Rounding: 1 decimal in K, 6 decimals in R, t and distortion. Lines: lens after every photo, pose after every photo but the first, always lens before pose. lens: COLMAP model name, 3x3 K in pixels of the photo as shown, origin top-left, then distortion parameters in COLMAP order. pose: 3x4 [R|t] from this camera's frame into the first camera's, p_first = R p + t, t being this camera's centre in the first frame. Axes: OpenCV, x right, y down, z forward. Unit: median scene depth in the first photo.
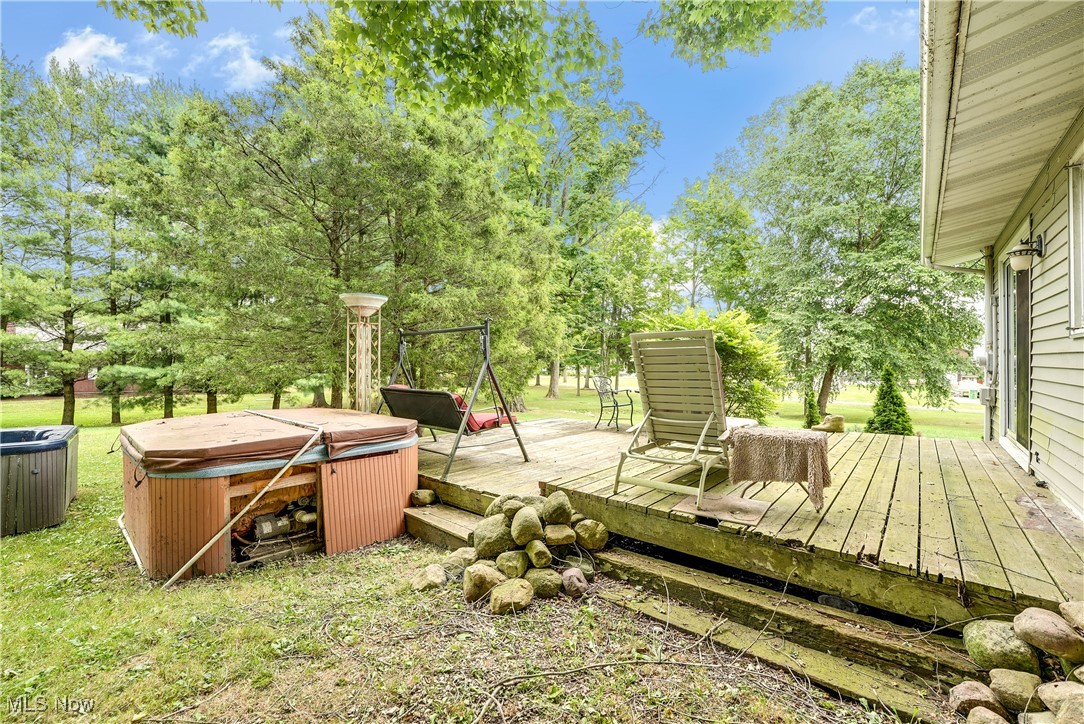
lens RADIAL K [[444.7, 0, 541.2], [0, 444.7, 360.2], [0, 0, 1]] dist [-0.018113, 0.001749]
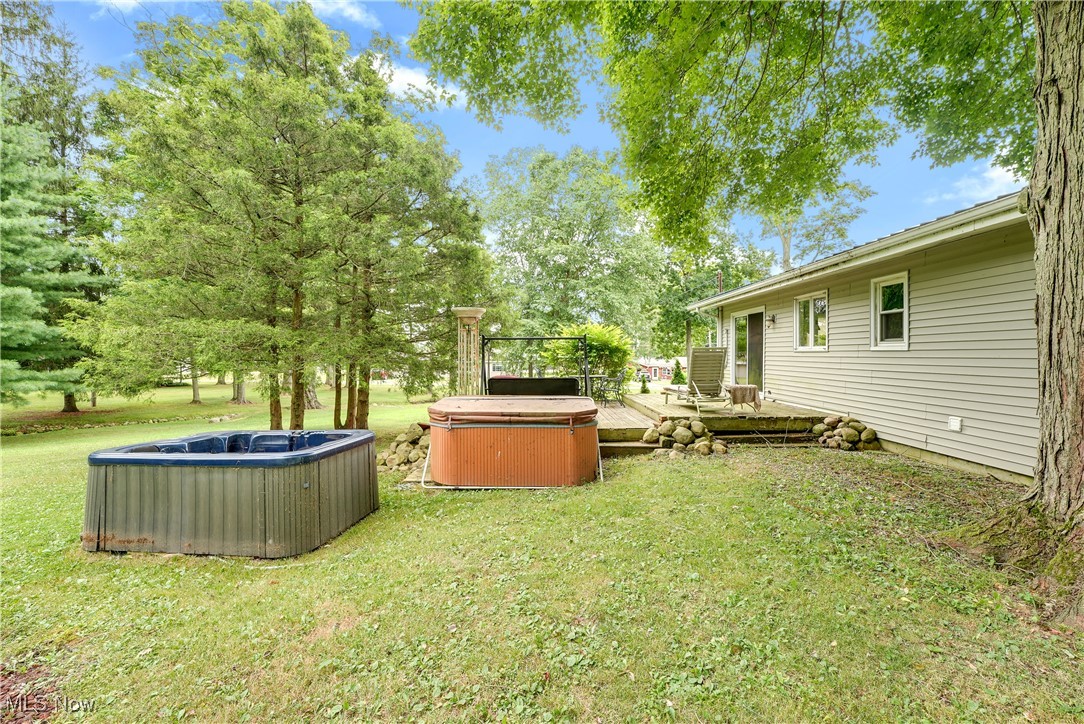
lens RADIAL K [[444.7, 0, 544.7], [0, 444.7, 356.7], [0, 0, 1]] dist [-0.018113, 0.001749]
pose [[0.758670, -0.002191, 0.651471, -2.169546], [-0.003129, 0.999971, 0.007007, -0.029668], [-0.651467, -0.007355, 0.758641, -0.276112]]
